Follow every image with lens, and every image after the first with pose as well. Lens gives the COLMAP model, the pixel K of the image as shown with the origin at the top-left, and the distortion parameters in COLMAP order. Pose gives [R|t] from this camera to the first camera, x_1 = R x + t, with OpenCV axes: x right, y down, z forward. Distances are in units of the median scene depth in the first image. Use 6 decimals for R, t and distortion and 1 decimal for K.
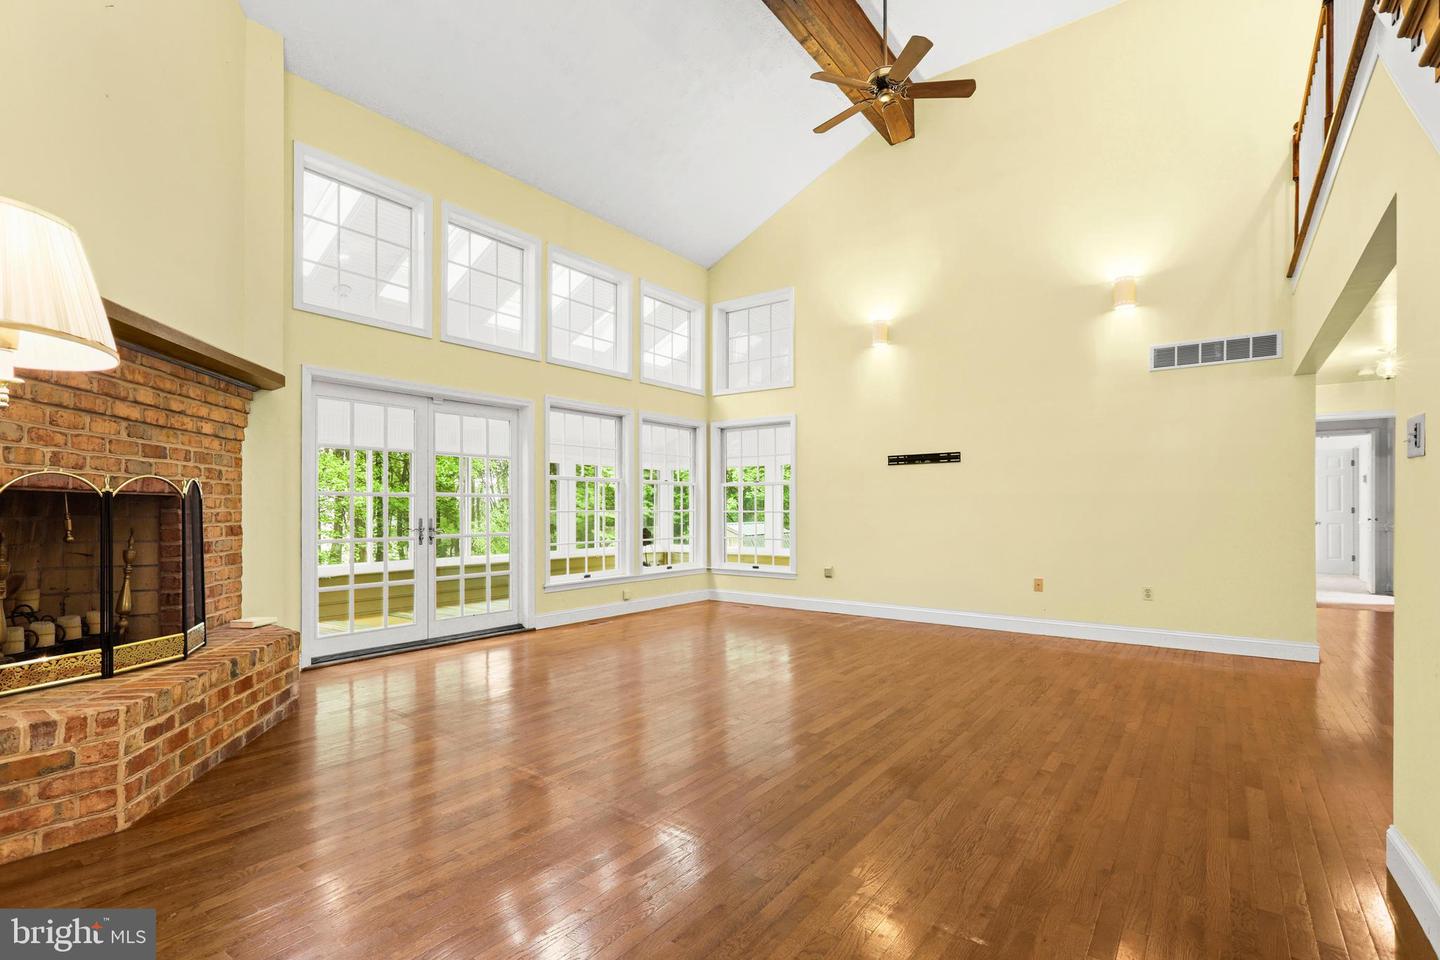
lens RADIAL K [[670.2, 0, 714.2], [0, 670.2, 506.4], [0, 0, 1]] dist [0.002871, 0.000563]
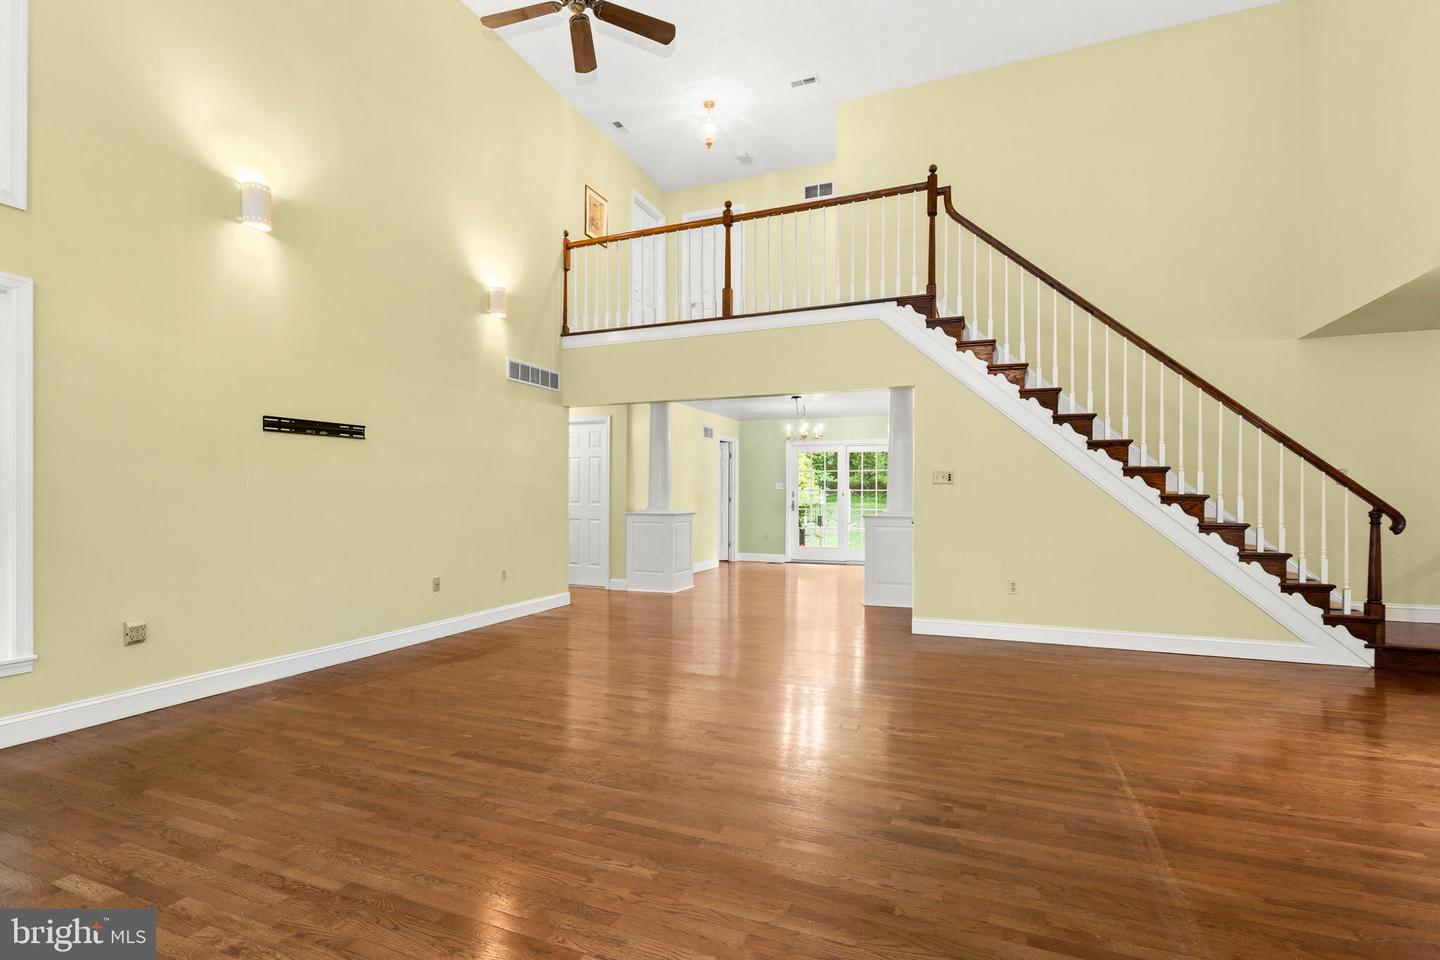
lens RADIAL K [[670.2, 0, 722.9], [0, 670.2, 500.4], [0, 0, 1]] dist [0.002871, 0.000563]
pose [[-0.268229, -0.008507, 0.963318, -0.854196], [-0.005421, 0.999959, 0.007322, -0.010228], [-0.963340, -0.003258, -0.268264, 1.494730]]
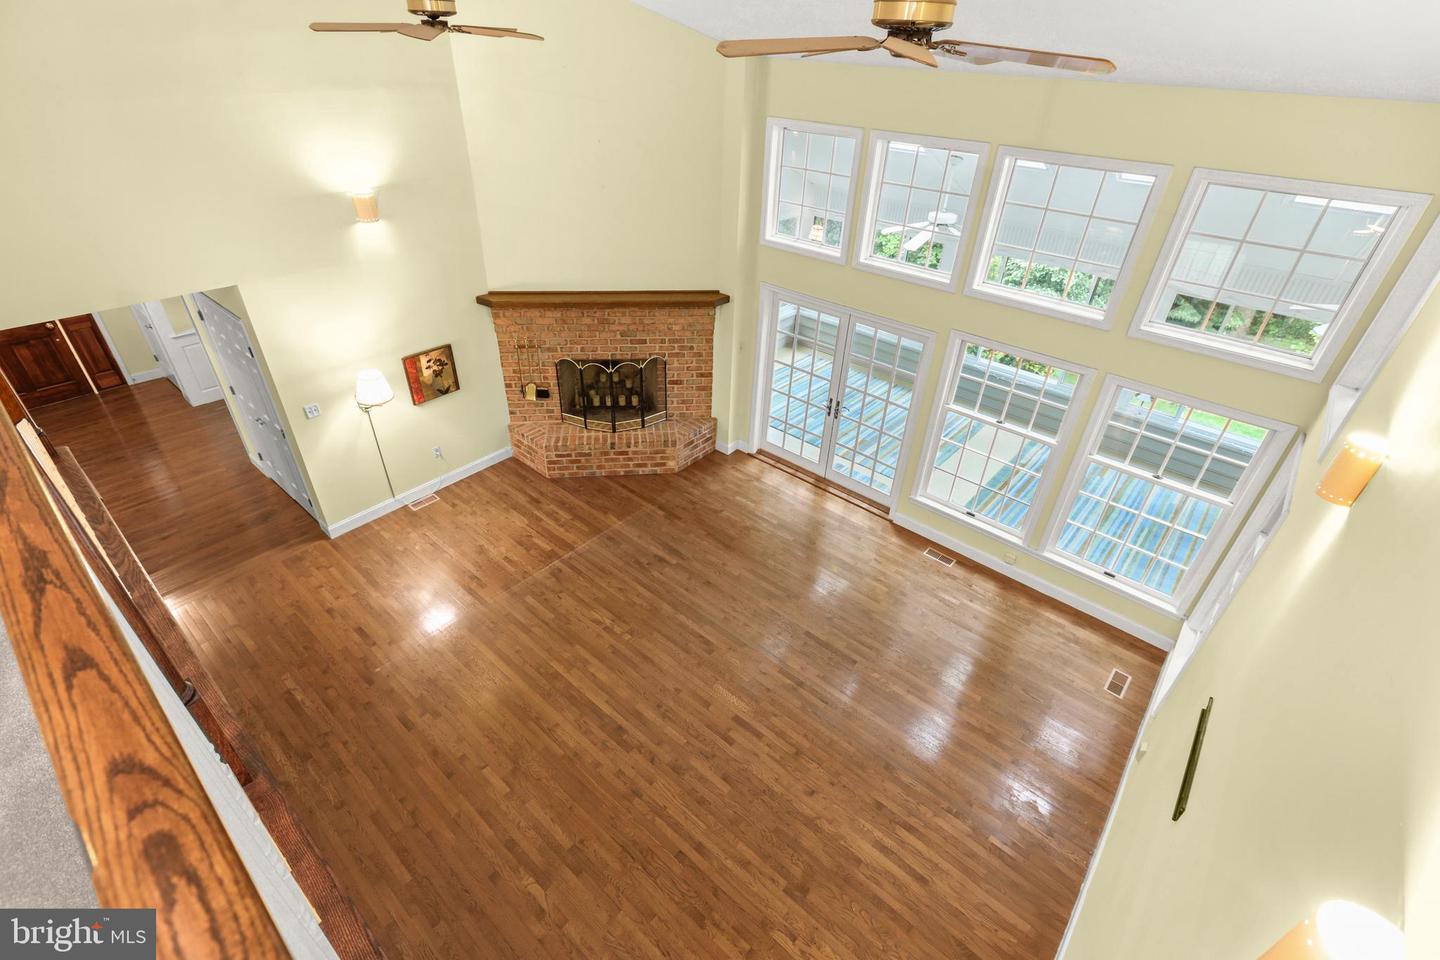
lens RADIAL K [[670.2, 0, 712.5], [0, 670.2, 458.3], [0, 0, 1]] dist [0.002871, 0.000563]
pose [[-0.071720, 0.535099, -0.841739, 1.165467], [-0.024307, 0.842724, 0.537797, -0.911498], [0.997129, 0.059031, -0.047434, 1.308573]]
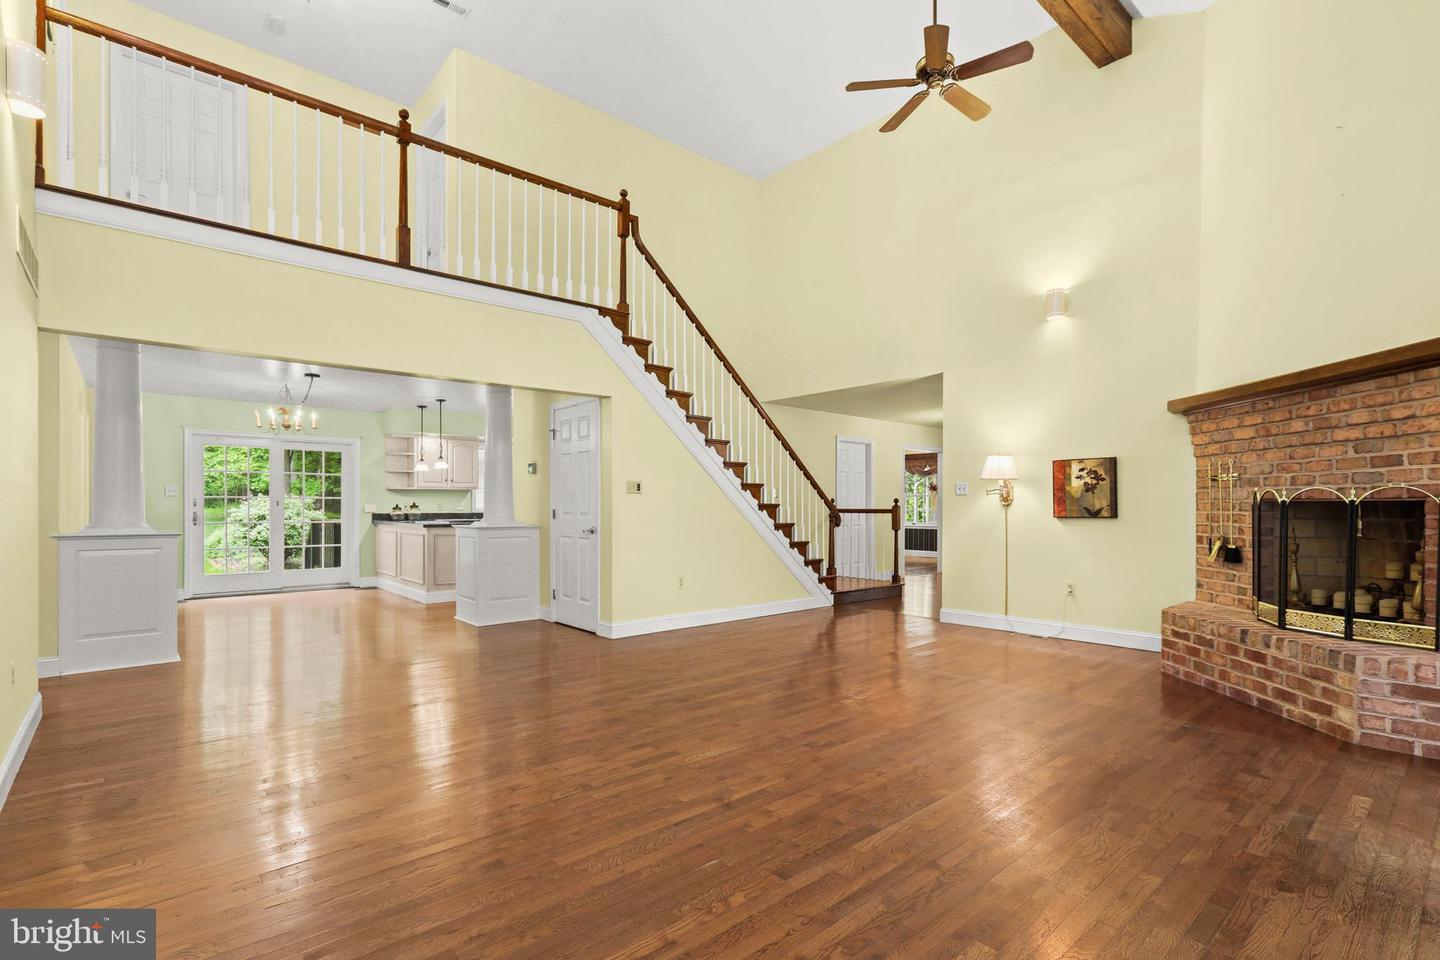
lens RADIAL K [[670.2, 0, 710.0], [0, 670.2, 505.0], [0, 0, 1]] dist [0.002871, 0.000563]
pose [[-0.977658, -0.001126, 0.210199, 0.015294], [-0.002335, 0.999982, -0.005503, -0.001383], [-0.210189, -0.005871, -0.977643, 2.199983]]
